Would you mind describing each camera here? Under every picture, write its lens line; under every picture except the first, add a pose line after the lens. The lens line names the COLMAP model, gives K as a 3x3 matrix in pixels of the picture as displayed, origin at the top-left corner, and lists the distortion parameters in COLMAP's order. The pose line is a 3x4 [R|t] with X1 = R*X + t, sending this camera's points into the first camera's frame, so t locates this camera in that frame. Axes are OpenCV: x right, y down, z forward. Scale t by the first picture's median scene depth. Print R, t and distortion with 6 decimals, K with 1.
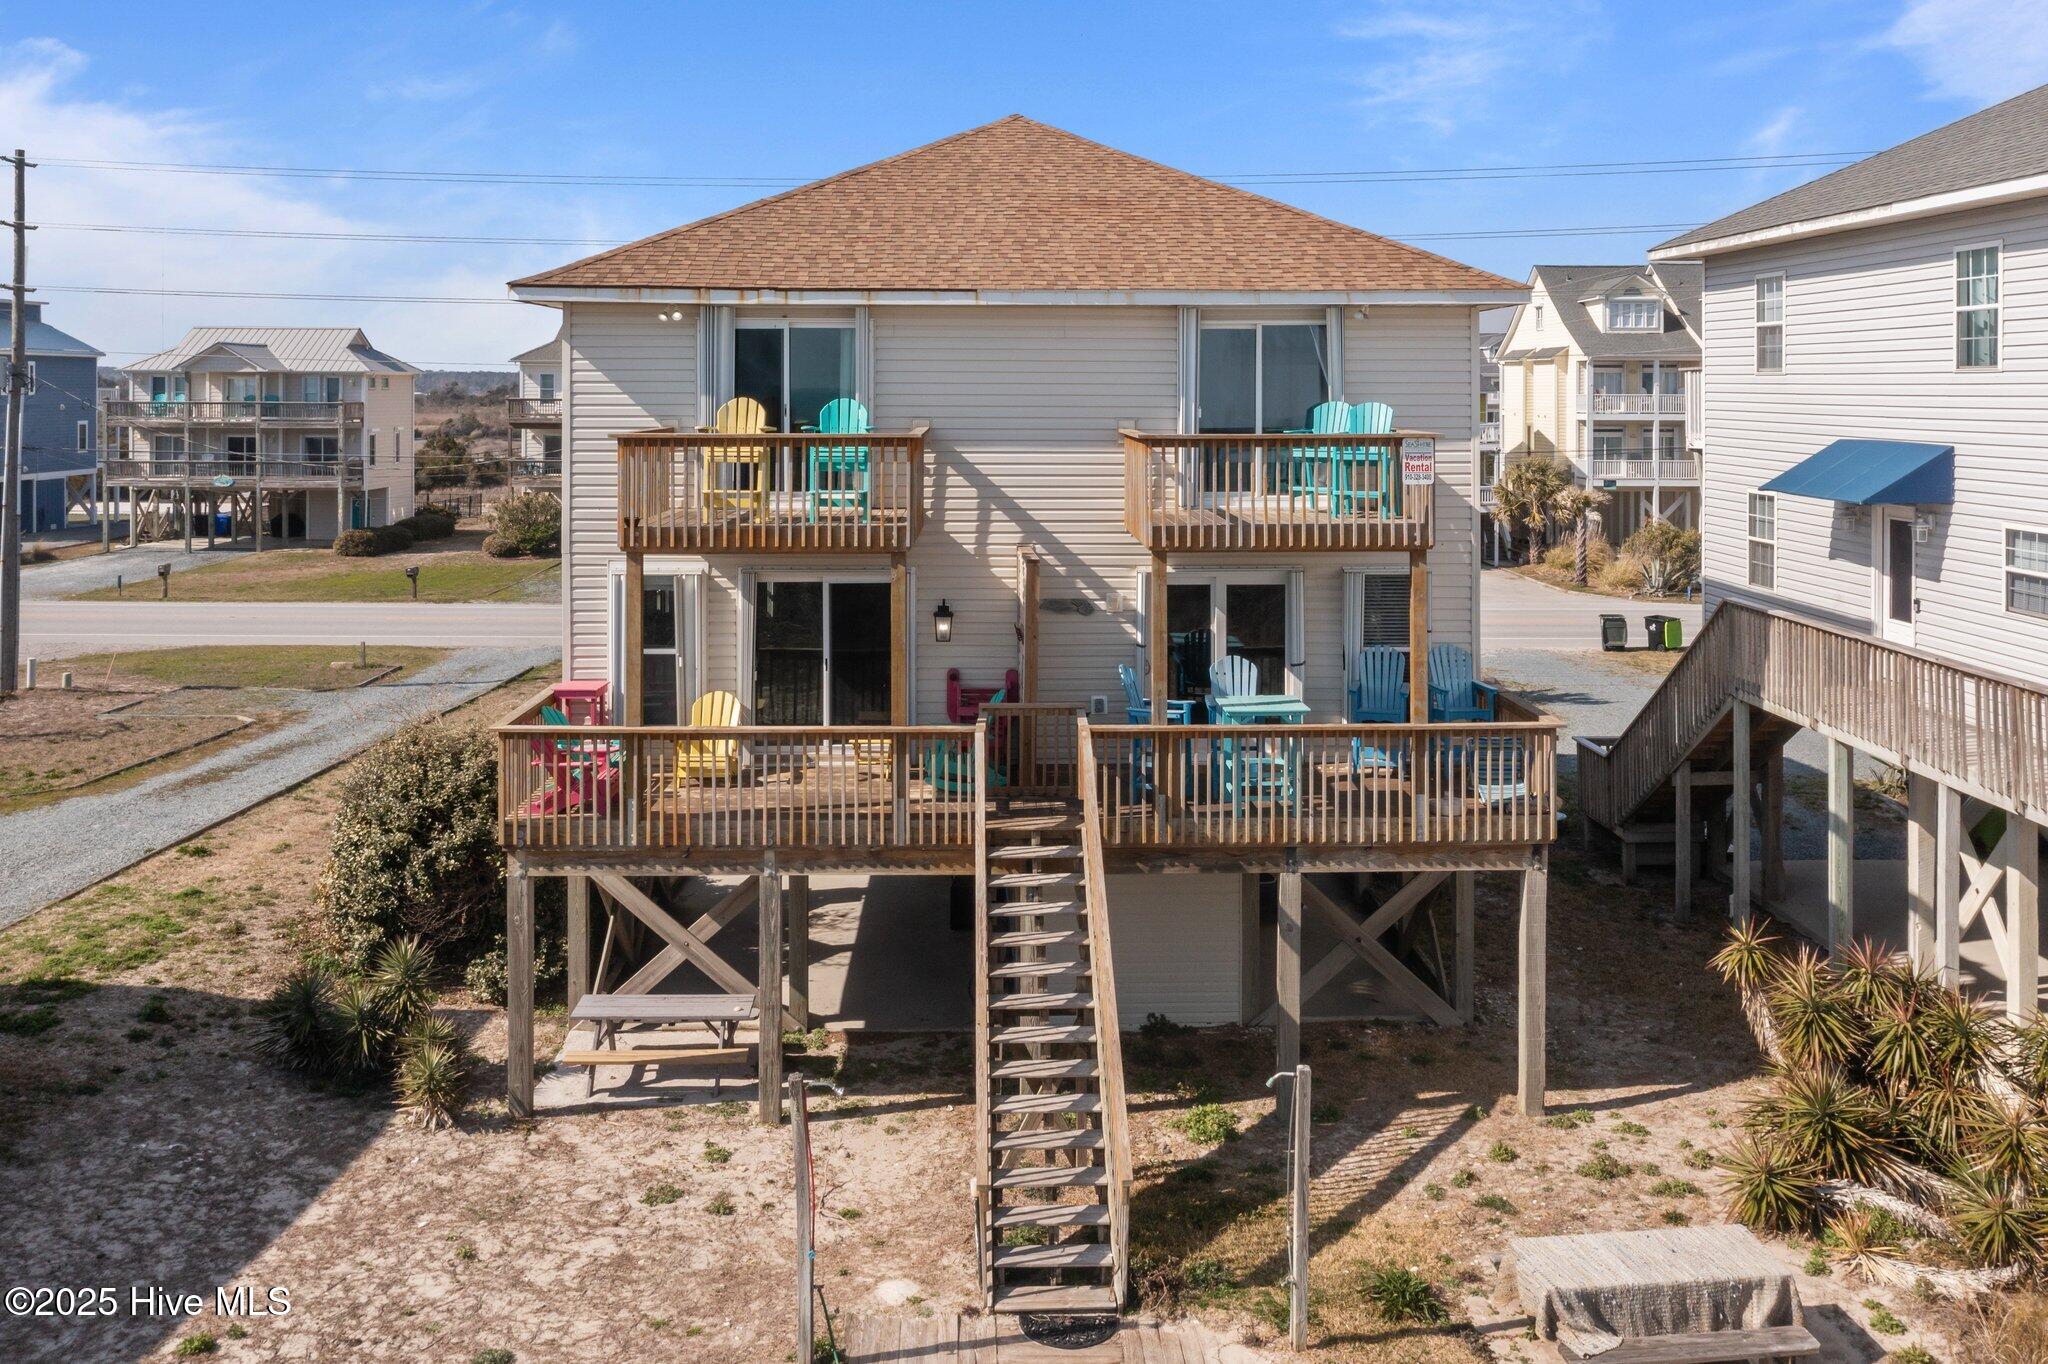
lens RADIAL K [[1696.1, 0, 1027.4], [0, 1696.1, 388.7], [0, 0, 1]] dist [0.000184, 0.002876]
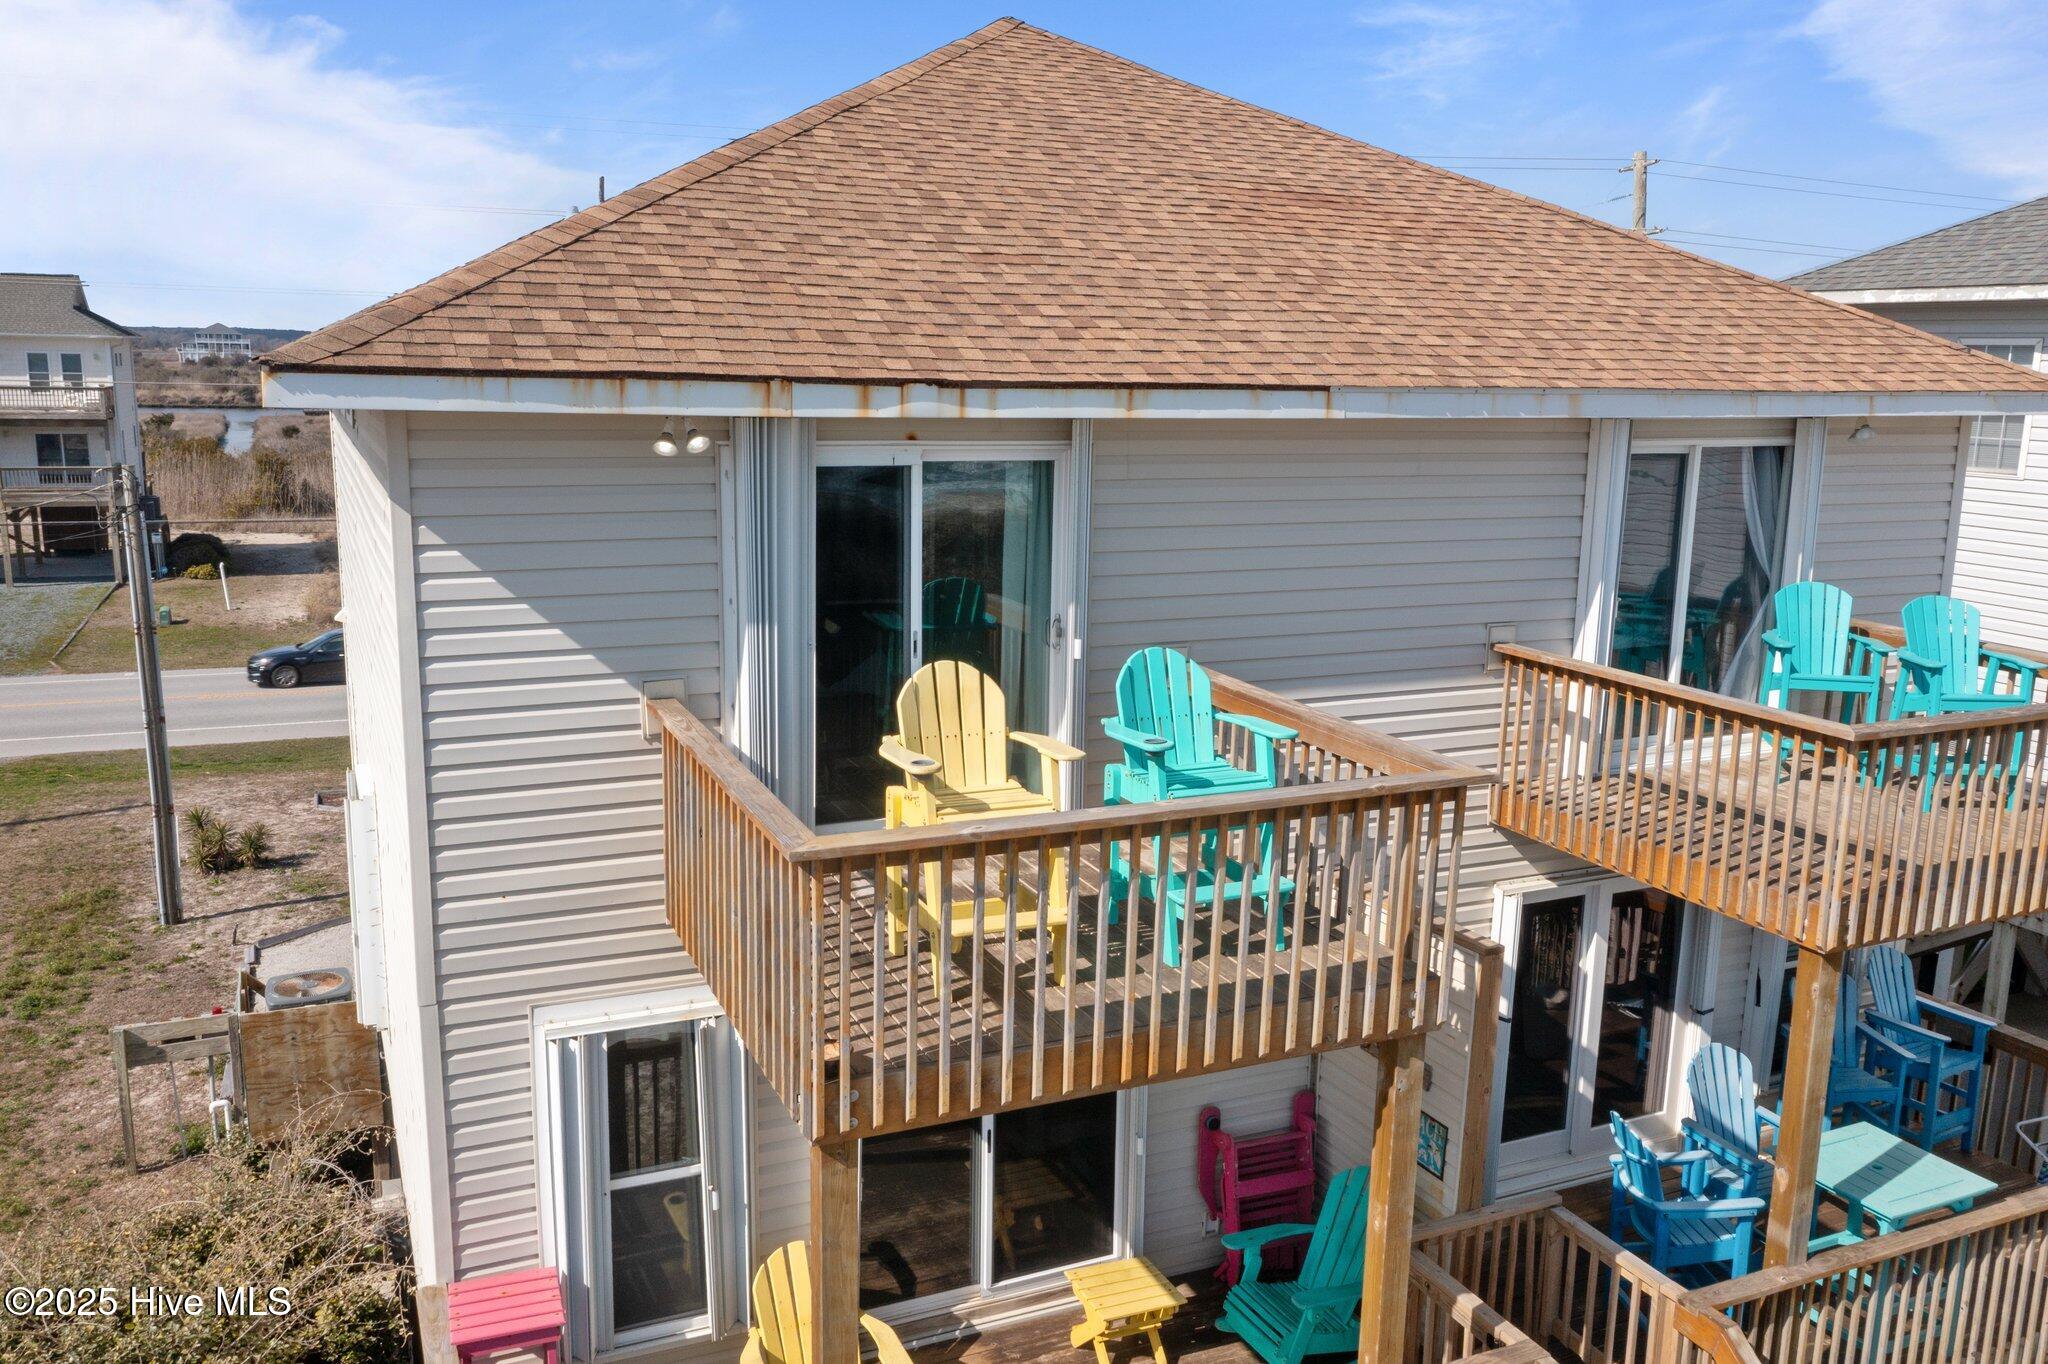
lens RADIAL K [[1614.5, 0, 1024.0], [0, 1614.5, 682.0], [0, 0, 1]] dist [-0.003606, 0.000505]
pose [[0.923554, -0.059408, 0.378838, -0.281390], [-0.018064, 0.980089, 0.197733, -0.064222], [-0.383042, -0.189460, 0.904093, 0.592127]]
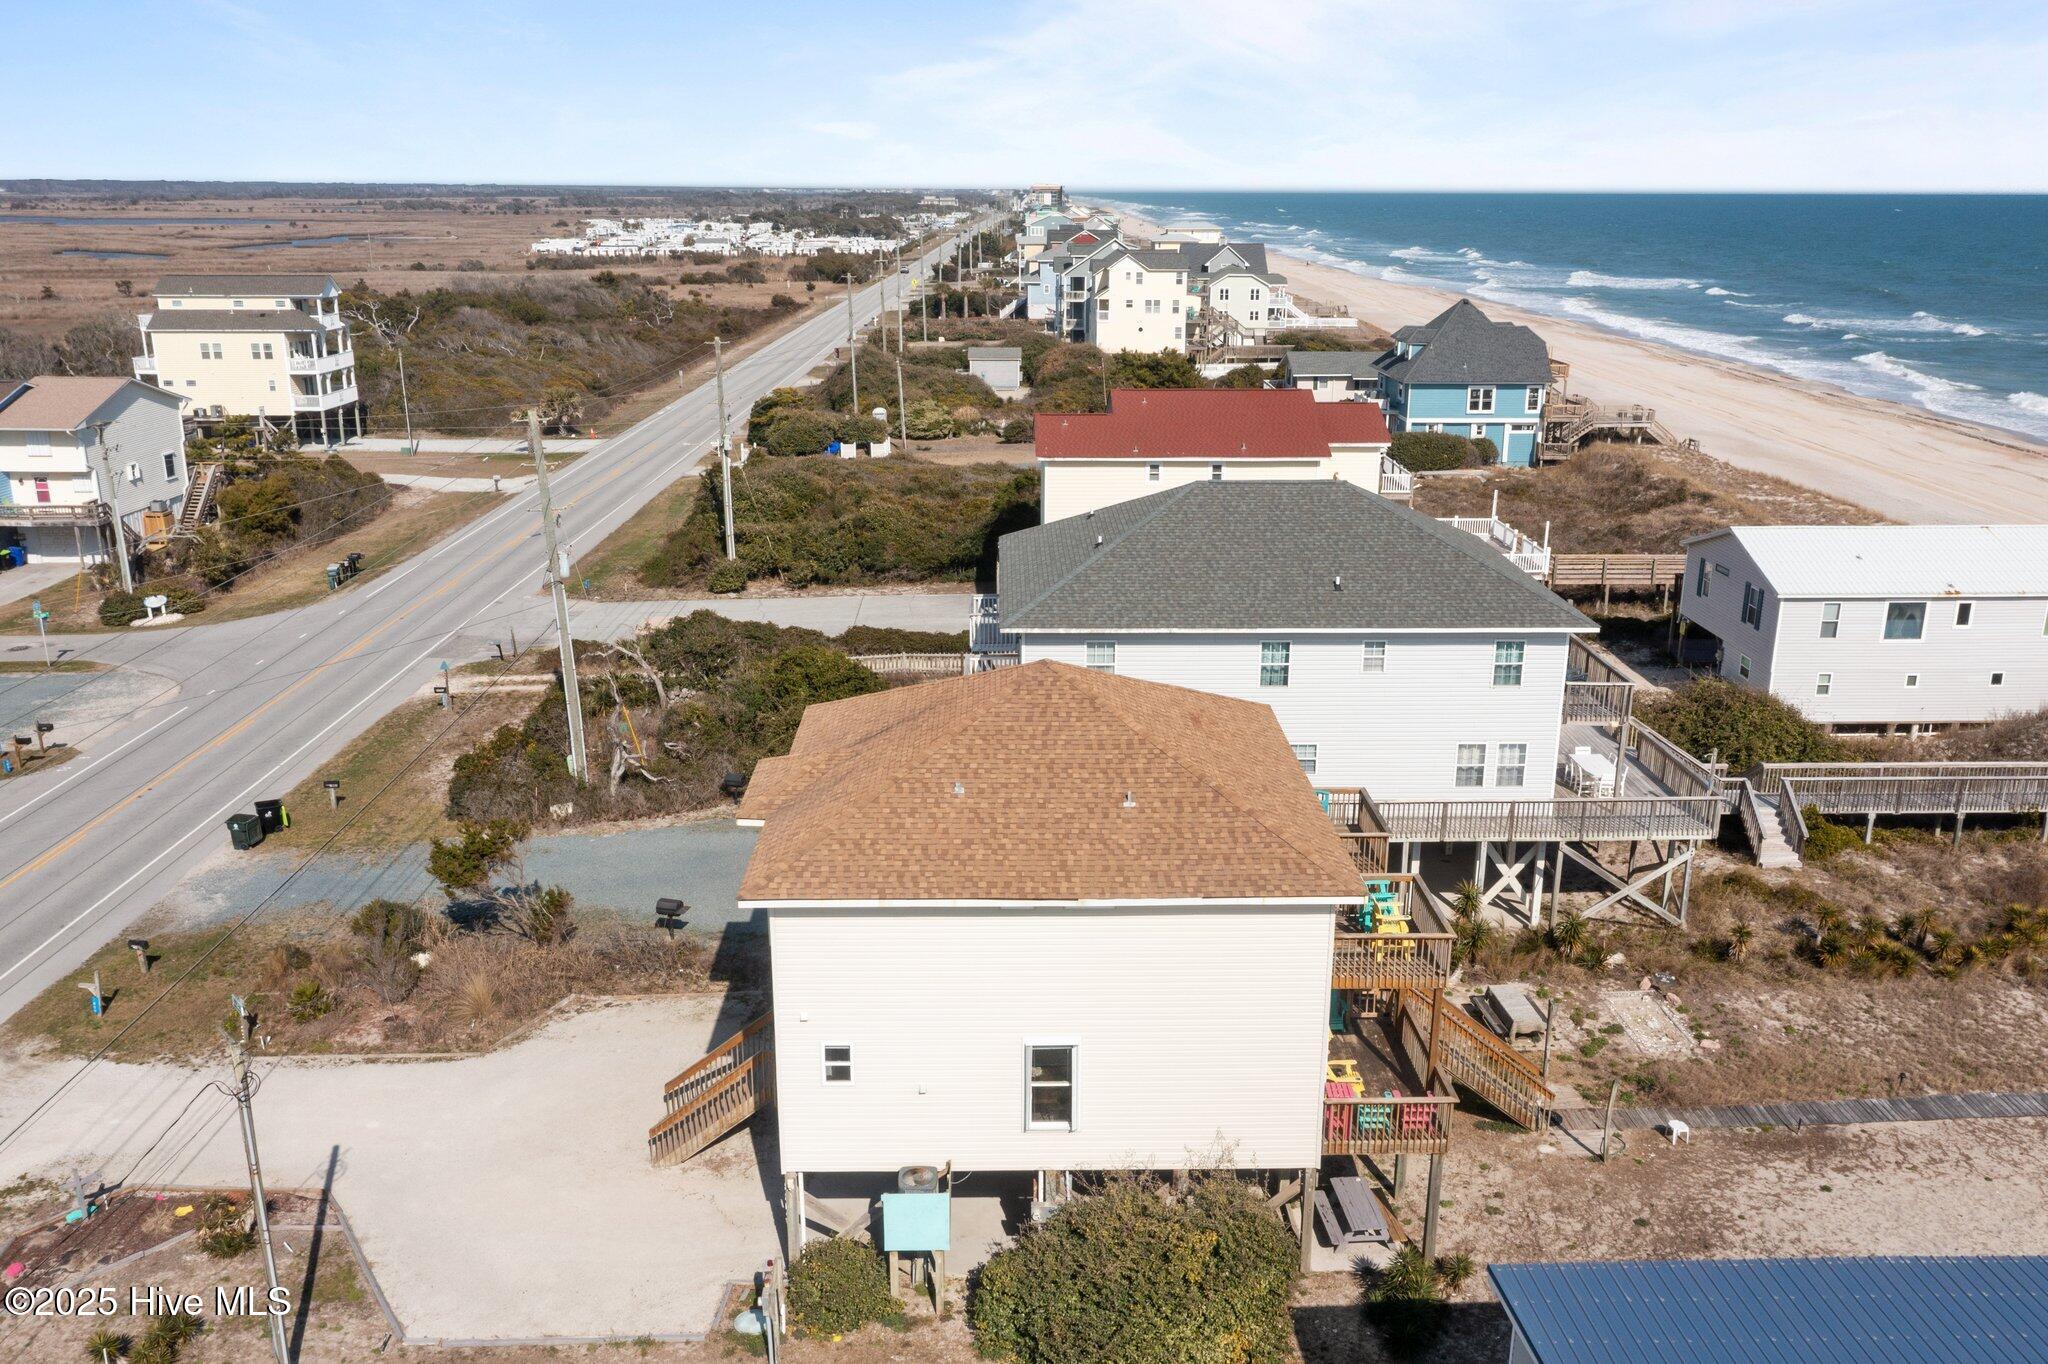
lens RADIAL K [[1628.5, 0, 1024.0], [0, 1628.5, 682.0], [0, 0, 1]] dist [-0.007060, 0.000136]
pose [[0.008763, -0.288759, 0.957362, -1.706102], [-0.004303, 0.957379, 0.288804, -0.691555], [-0.999952, -0.006650, 0.007147, 1.286649]]
